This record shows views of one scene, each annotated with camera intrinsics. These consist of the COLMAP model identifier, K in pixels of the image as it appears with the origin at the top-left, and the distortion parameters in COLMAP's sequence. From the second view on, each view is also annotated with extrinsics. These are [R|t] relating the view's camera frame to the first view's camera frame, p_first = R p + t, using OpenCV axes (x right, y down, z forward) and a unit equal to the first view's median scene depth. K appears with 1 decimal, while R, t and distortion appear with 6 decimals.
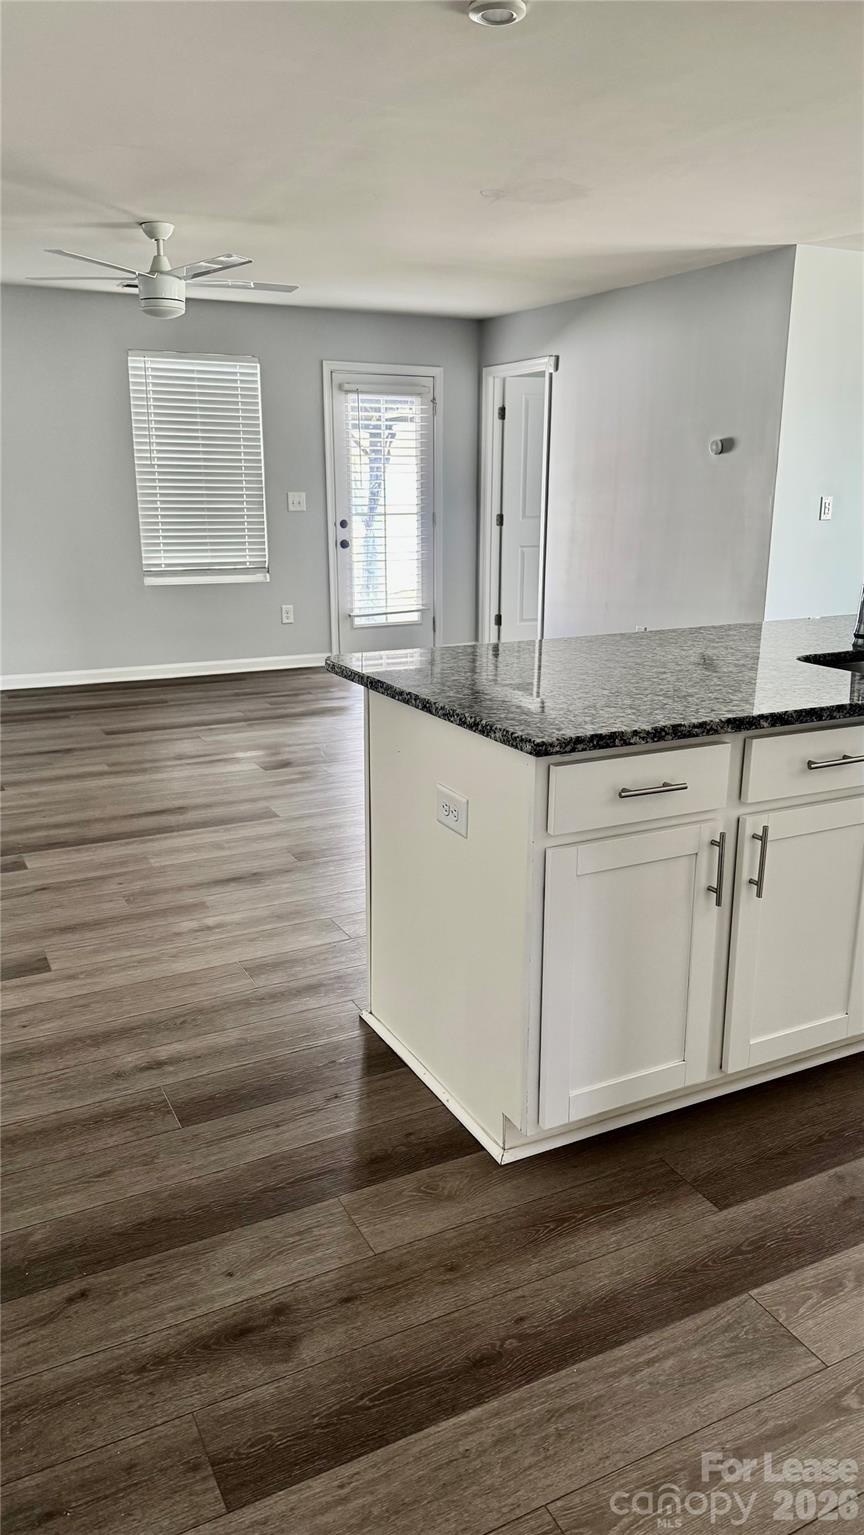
lens RADIAL K [[1094.4, 0, 430.6], [0, 1094.4, 797.2], [0, 0, 1]] dist [0.129282, -0.000227]
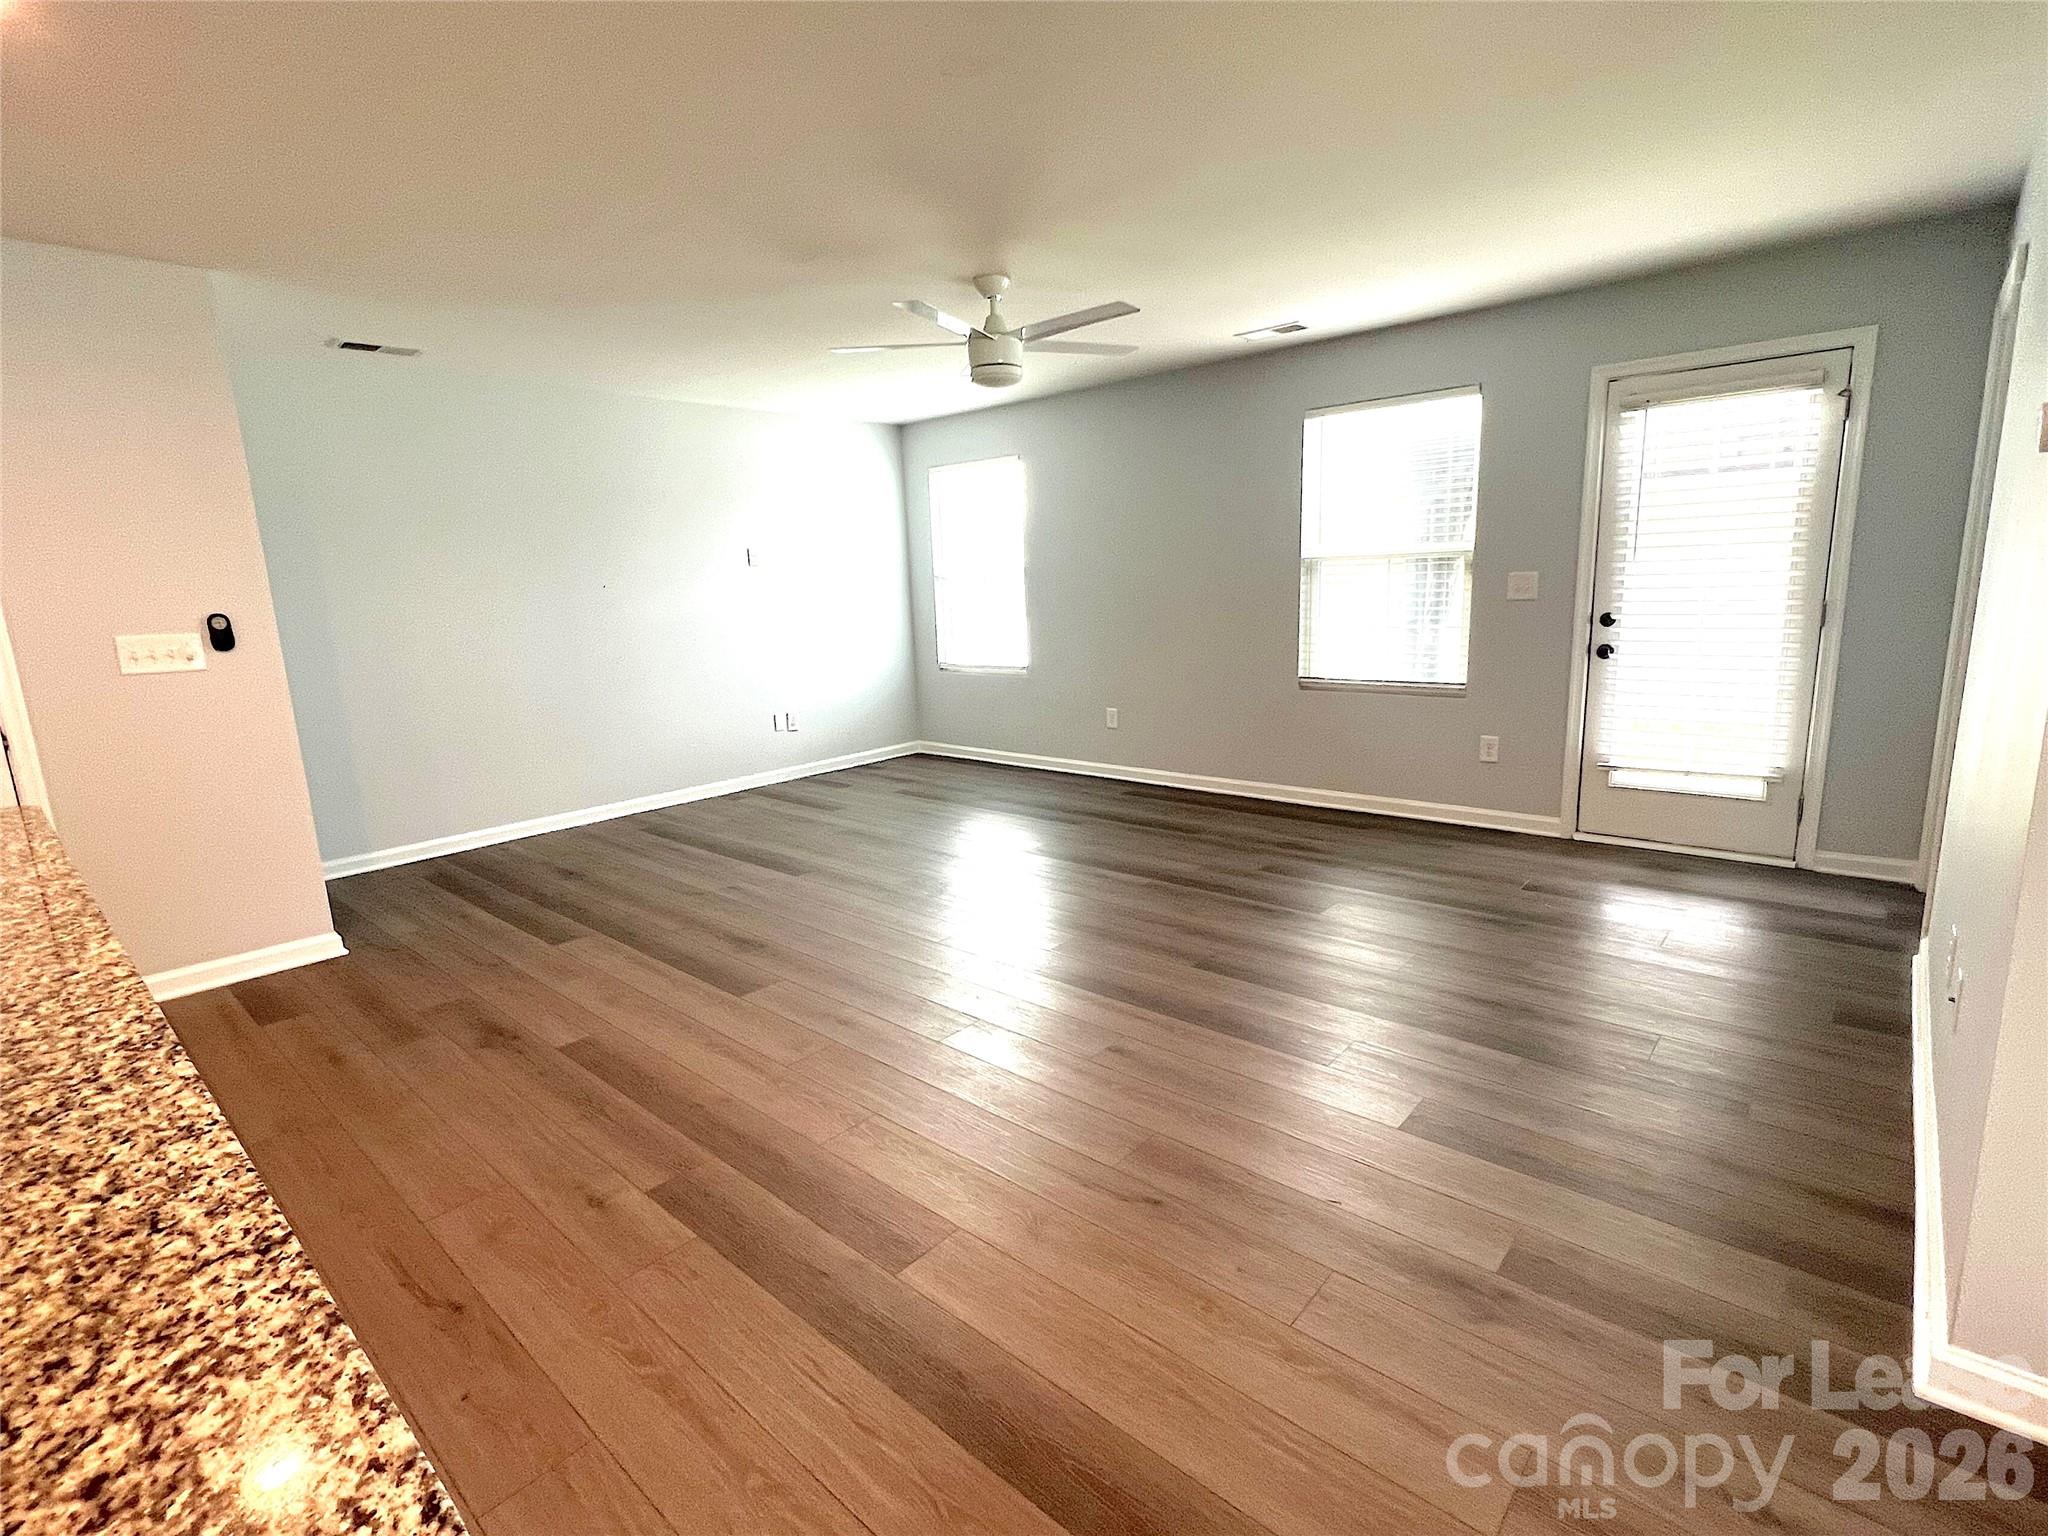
lens RADIAL K [[966.9, 0, 1024.0], [0, 966.9, 768.0], [0, 0, 1]] dist [0.002480, 0.000294]
pose [[0.356328, 0.171938, -0.918405, 0.312270], [-0.227426, 0.969322, 0.093232, -0.144786], [0.906260, 0.175648, 0.384500, 0.517576]]
